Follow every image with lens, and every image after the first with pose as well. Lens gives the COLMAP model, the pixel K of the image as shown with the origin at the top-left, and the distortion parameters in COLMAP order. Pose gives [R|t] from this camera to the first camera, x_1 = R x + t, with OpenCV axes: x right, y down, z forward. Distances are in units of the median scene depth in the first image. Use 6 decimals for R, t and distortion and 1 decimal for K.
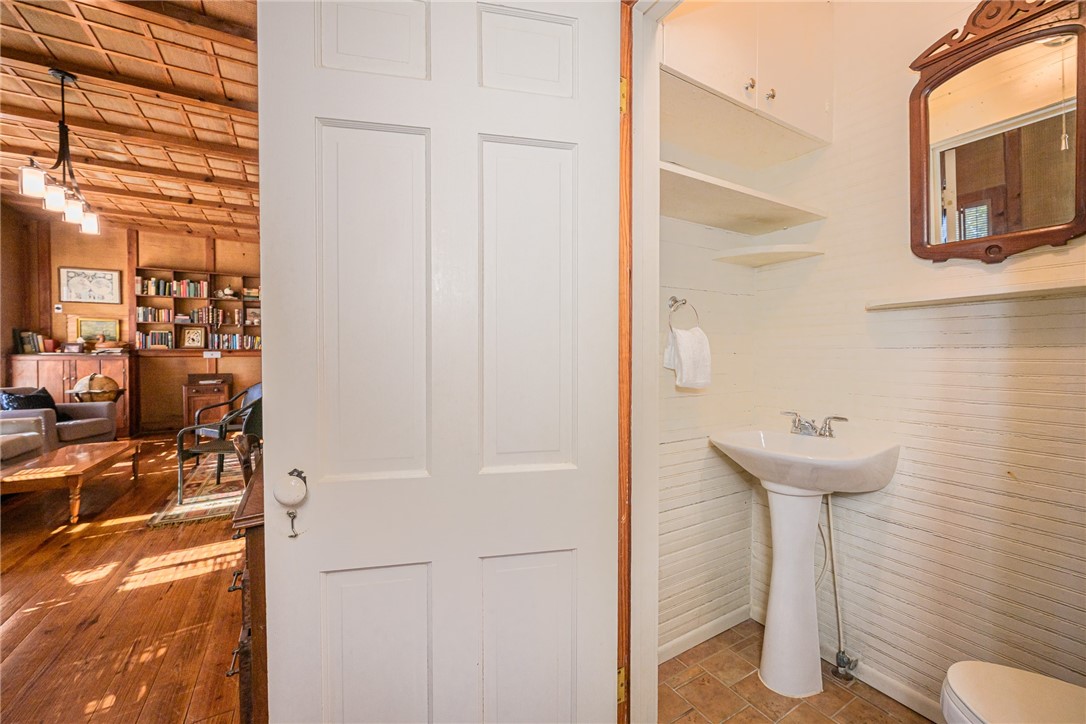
lens RADIAL K [[435.4, 0, 543.1], [0, 435.4, 366.5], [0, 0, 1]] dist [-0.002141, -0.000437]
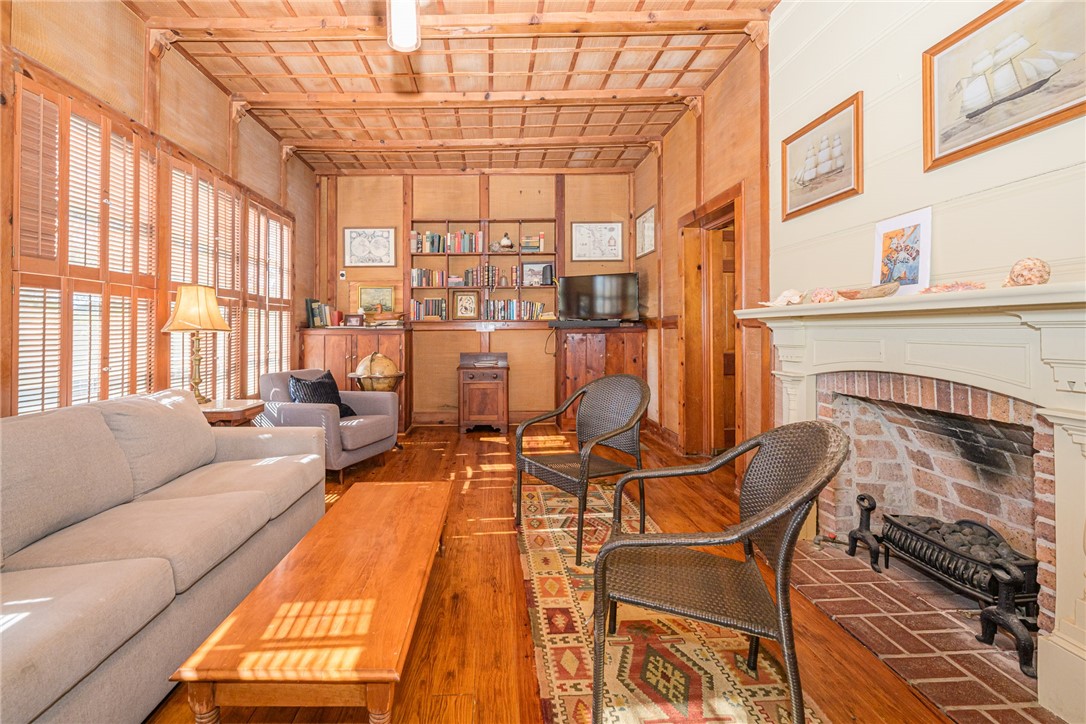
lens RADIAL K [[459.6, 0, 474.5], [0, 459.6, 328.1], [0, 0, 1]] dist [0.000953, -0.000114]
pose [[0.849988, -0.006805, -0.526758, -0.410694], [-0.008420, 0.999613, -0.026500, -0.006329], [0.526735, 0.026960, 0.849602, 0.361771]]
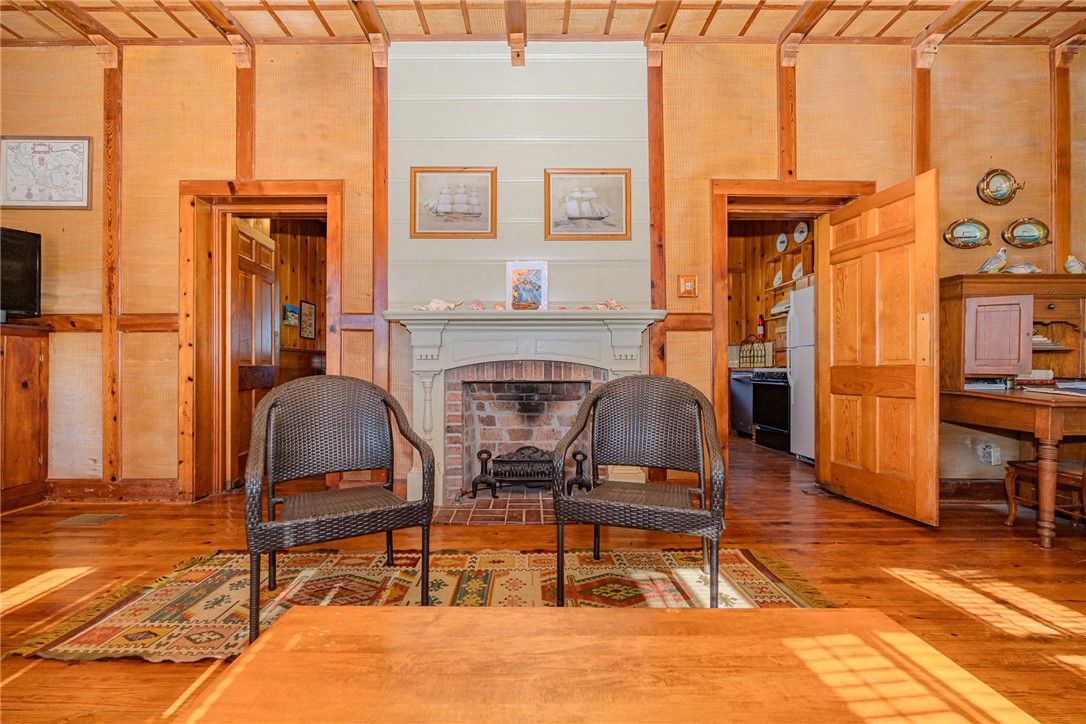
lens RADIAL K [[434.2, 0, 565.1], [0, 434.2, 370.3], [0, 0, 1]] dist [-0.001771, -0.000306]
pose [[0.495928, -0.005768, 0.868344, -0.730414], [0.021871, 0.999744, -0.005850, 0.029211], [-0.868088, 0.021893, 0.495927, 0.518733]]
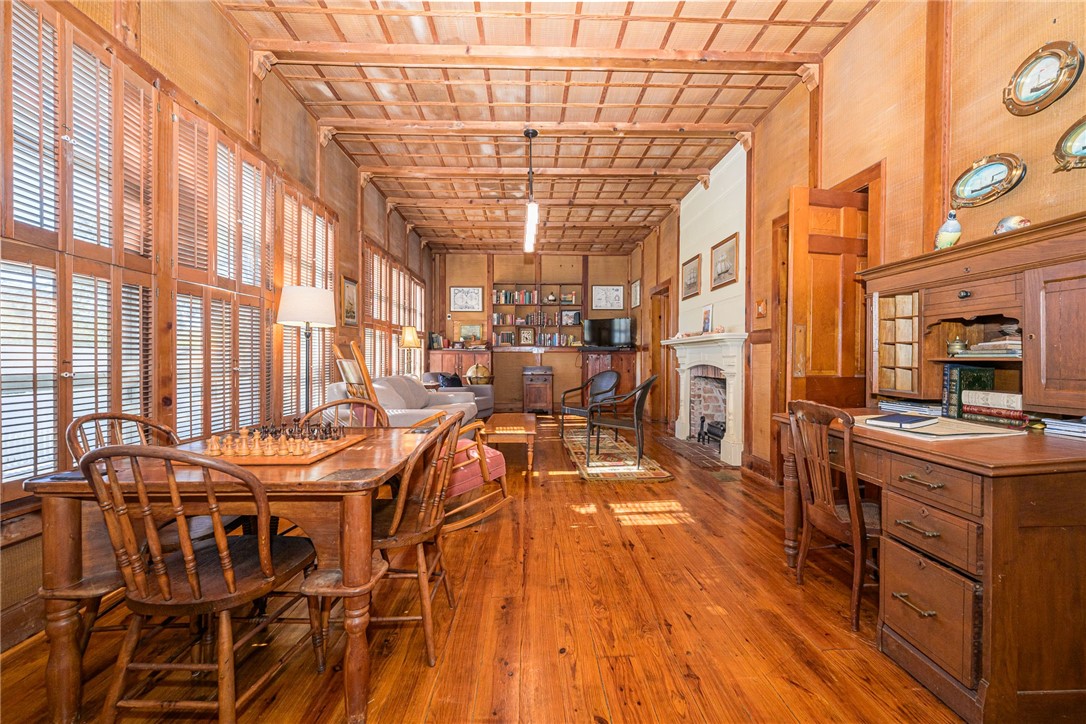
lens RADIAL K [[435.4, 0, 543.1], [0, 435.4, 366.5], [0, 0, 1]] dist [-0.002141, -0.000437]
pose [[0.886745, 0.009132, -0.462169, -0.217245], [-0.012787, 0.999907, -0.004778, 0.025815], [0.462083, 0.010146, 0.886779, -0.076717]]
